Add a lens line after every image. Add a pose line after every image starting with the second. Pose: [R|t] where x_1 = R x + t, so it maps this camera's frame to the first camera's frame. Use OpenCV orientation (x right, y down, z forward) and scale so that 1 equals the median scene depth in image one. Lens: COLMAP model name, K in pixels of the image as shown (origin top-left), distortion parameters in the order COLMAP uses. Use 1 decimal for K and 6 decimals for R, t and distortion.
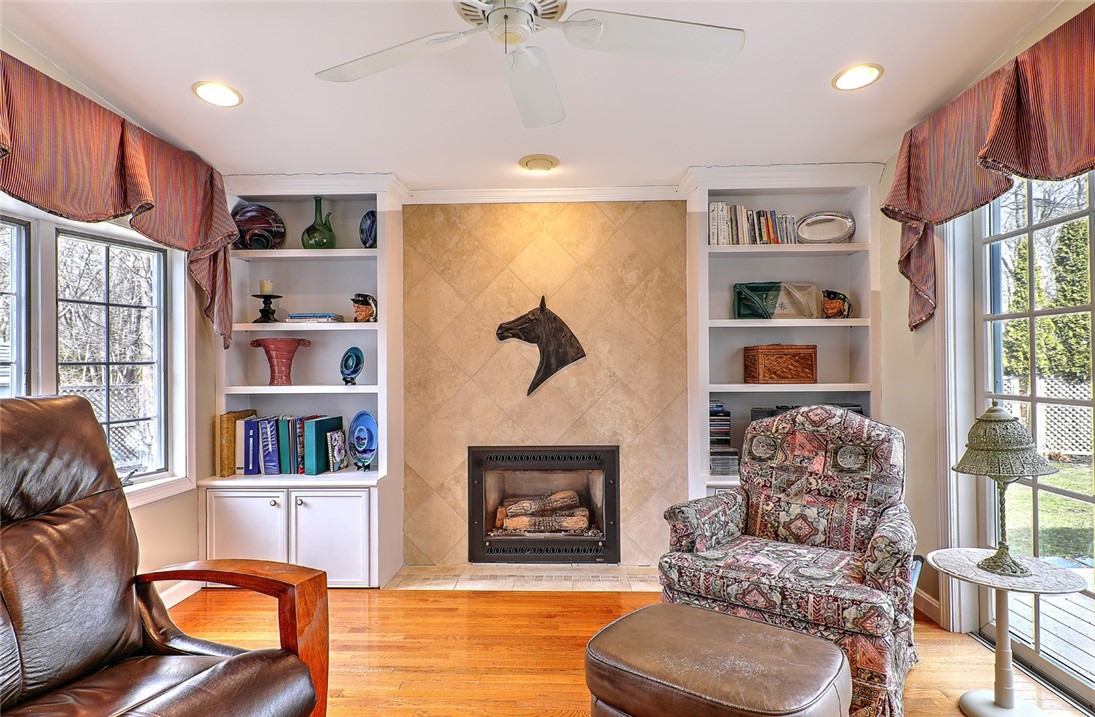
lens RADIAL K [[628.1, 0, 545.7], [0, 628.1, 362.9], [0, 0, 1]] dist [0.001078, -0.000157]
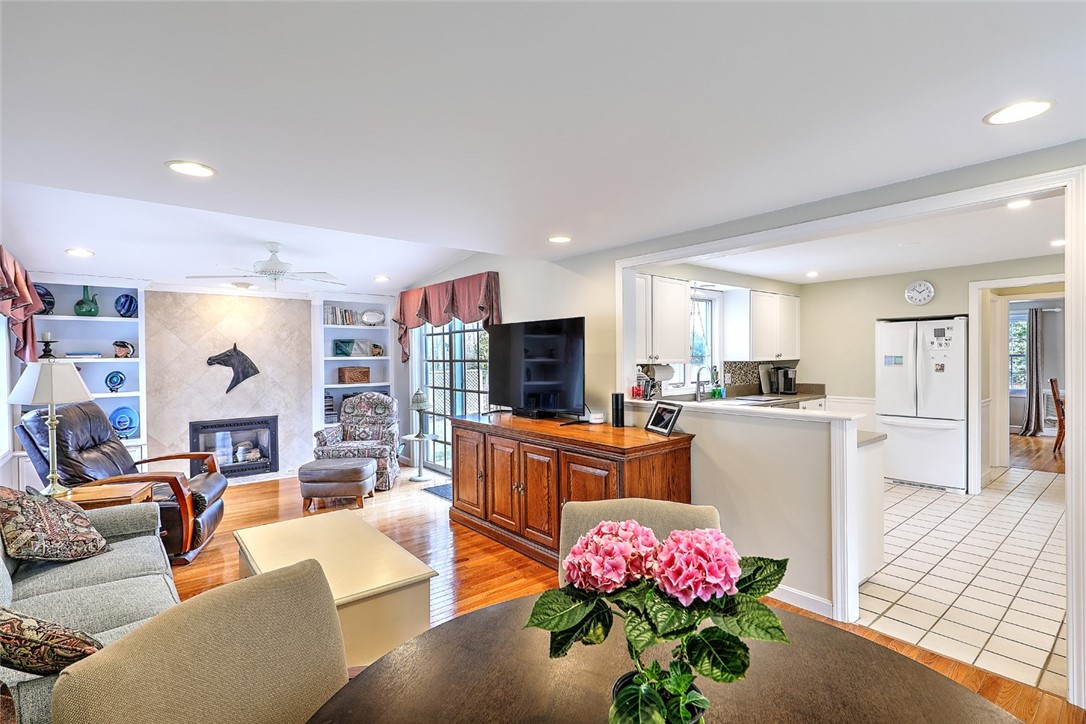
lens RADIAL K [[500.0, 0, 543.0], [0, 500.0, 362.0], [0, 0, 1]] dist [-0.000934, 0.000352]
pose [[0.744024, -0.006209, 0.668124, -0.350749], [0.001465, 0.999970, 0.007661, -0.059887], [-0.668152, -0.004721, 0.744010, -0.860866]]
